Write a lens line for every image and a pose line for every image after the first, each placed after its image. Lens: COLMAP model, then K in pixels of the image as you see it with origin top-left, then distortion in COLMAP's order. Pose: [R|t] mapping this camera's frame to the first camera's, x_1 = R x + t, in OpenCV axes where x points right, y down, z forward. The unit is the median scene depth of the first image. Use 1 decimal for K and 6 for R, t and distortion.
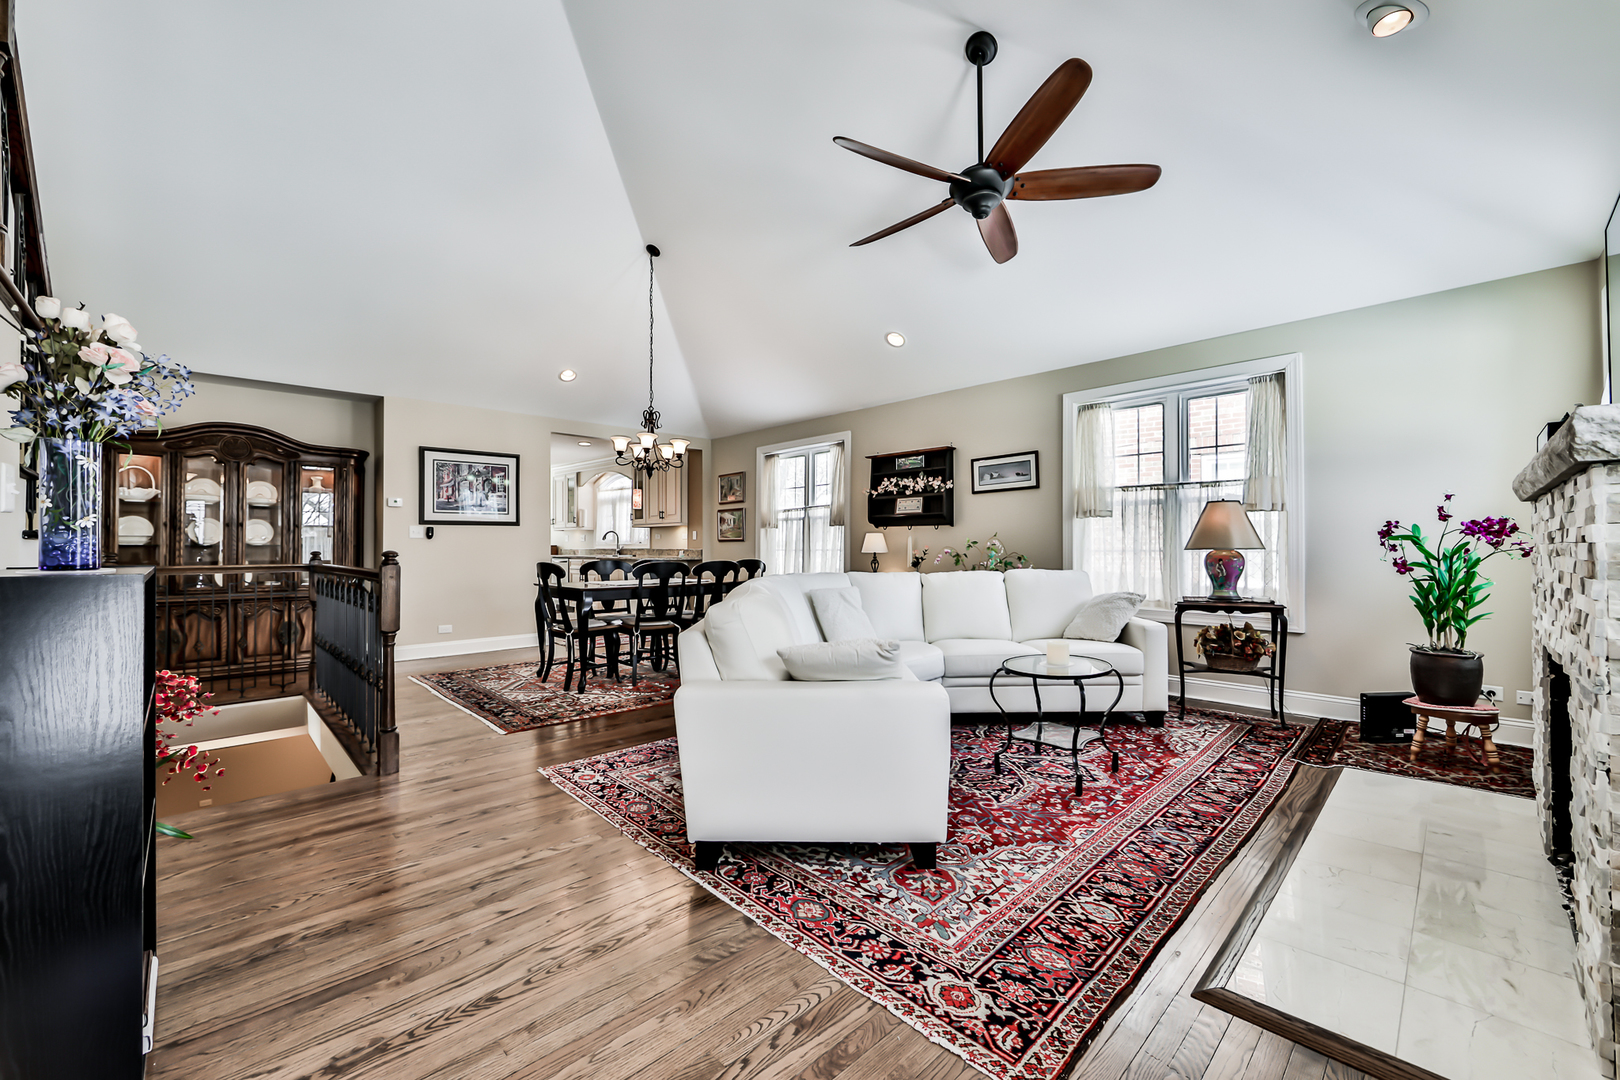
lens RADIAL K [[641.3, 0, 813.4], [0, 641.3, 540.4], [0, 0, 1]] dist [-0.011741, 0.002278]
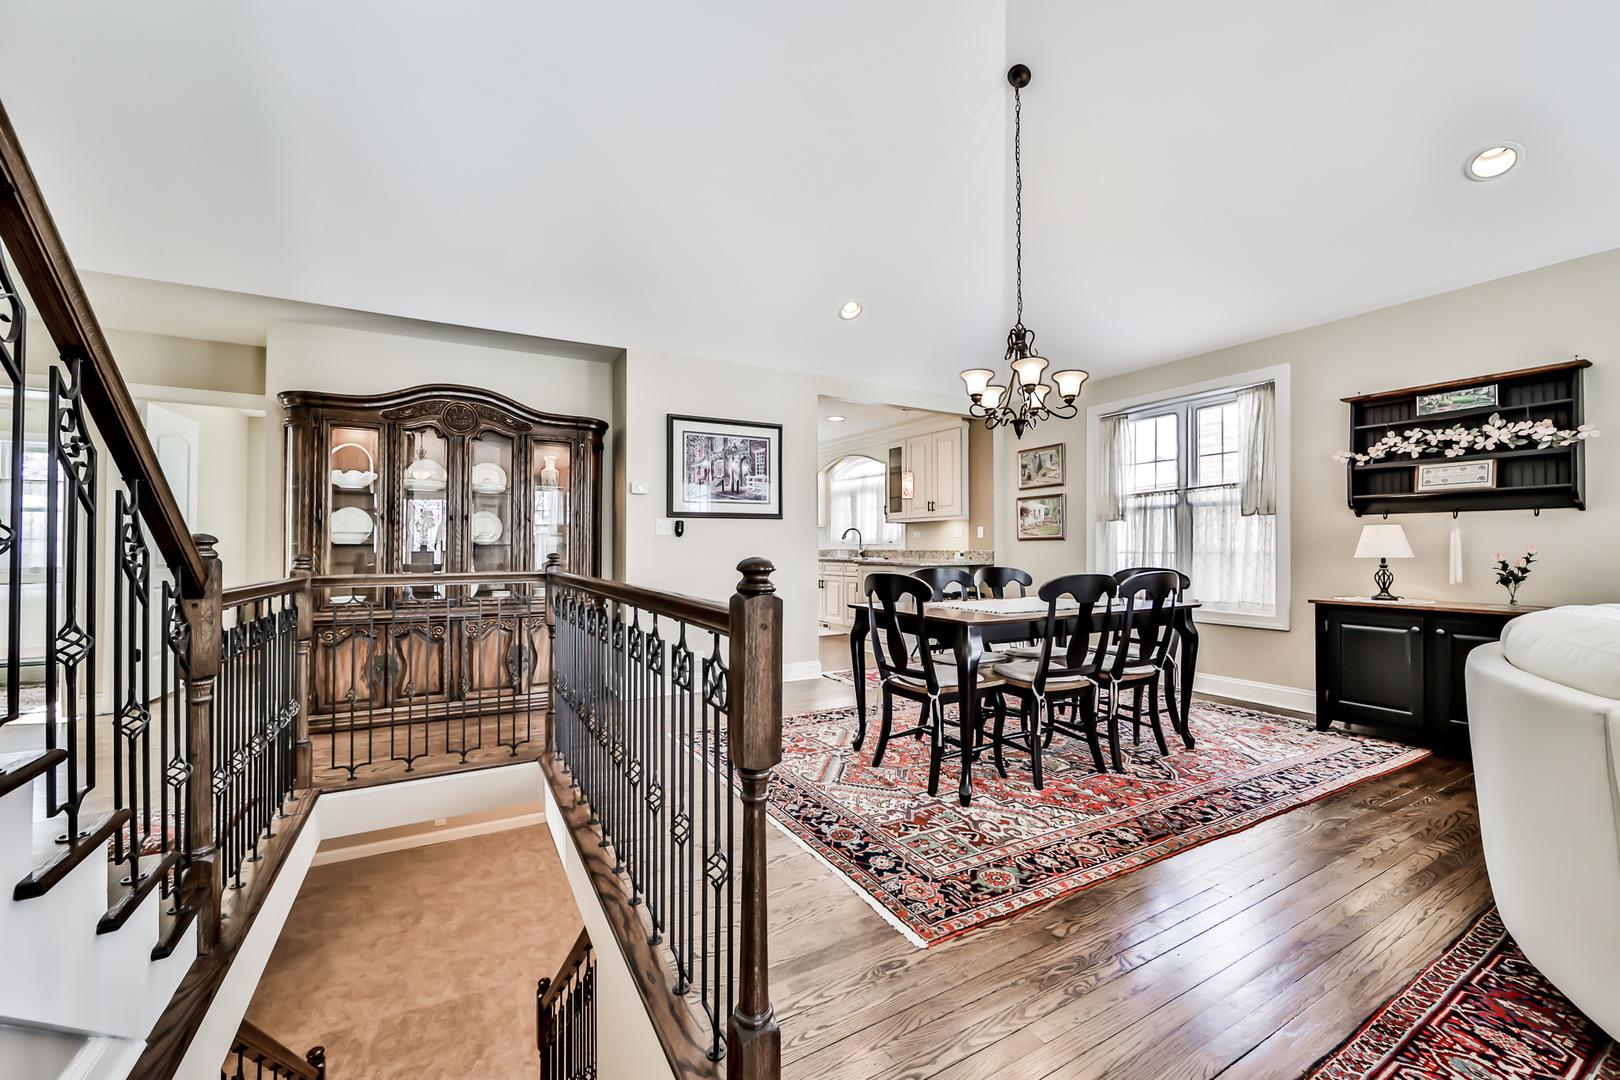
lens RADIAL K [[641.3, 0, 815.2], [0, 641.3, 541.2], [0, 0, 1]] dist [-0.011741, 0.002278]
pose [[0.969237, -0.000698, -0.246127, -0.276343], [0.000751, 1.000000, 0.000124, 0.003368], [0.246127, -0.000305, 0.969237, 0.326264]]
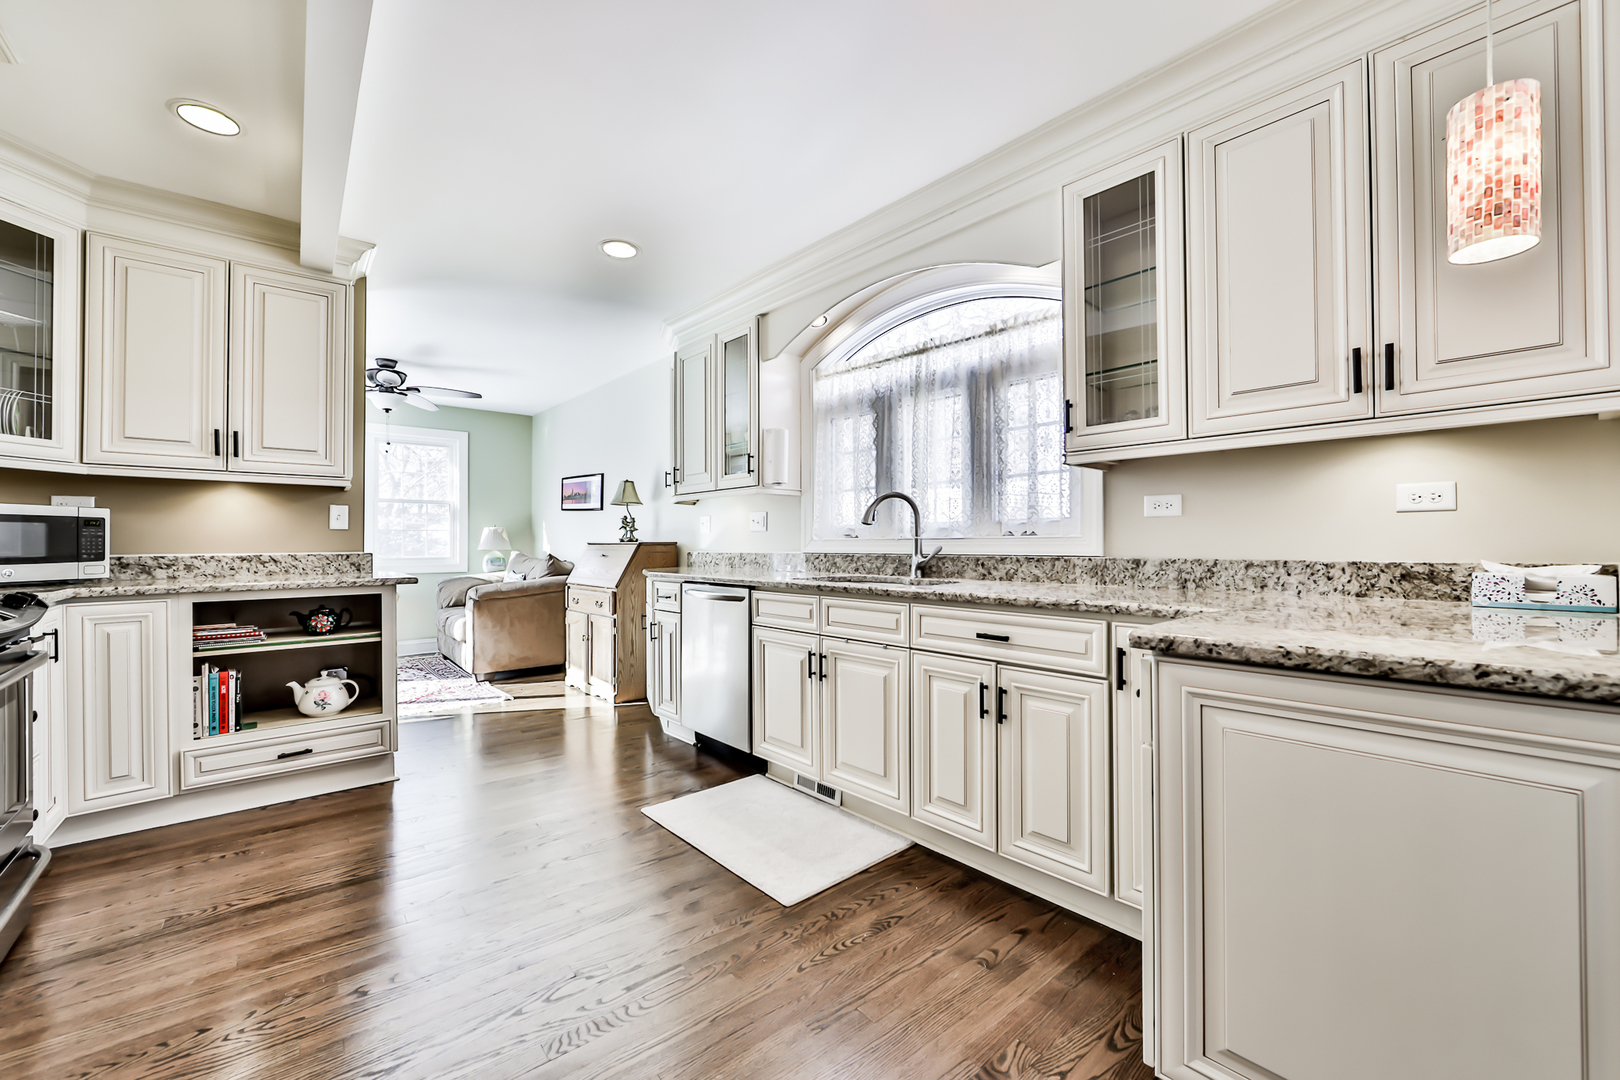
lens RADIAL K [[641.3, 0, 815.2], [0, 641.3, 541.4], [0, 0, 1]] dist [-0.011741, 0.002278]
pose [[0.996492, -0.000288, -0.083692, -0.569720], [0.000738, 0.999985, 0.005340, 0.009351], [0.083689, -0.005383, 0.996477, 1.238978]]
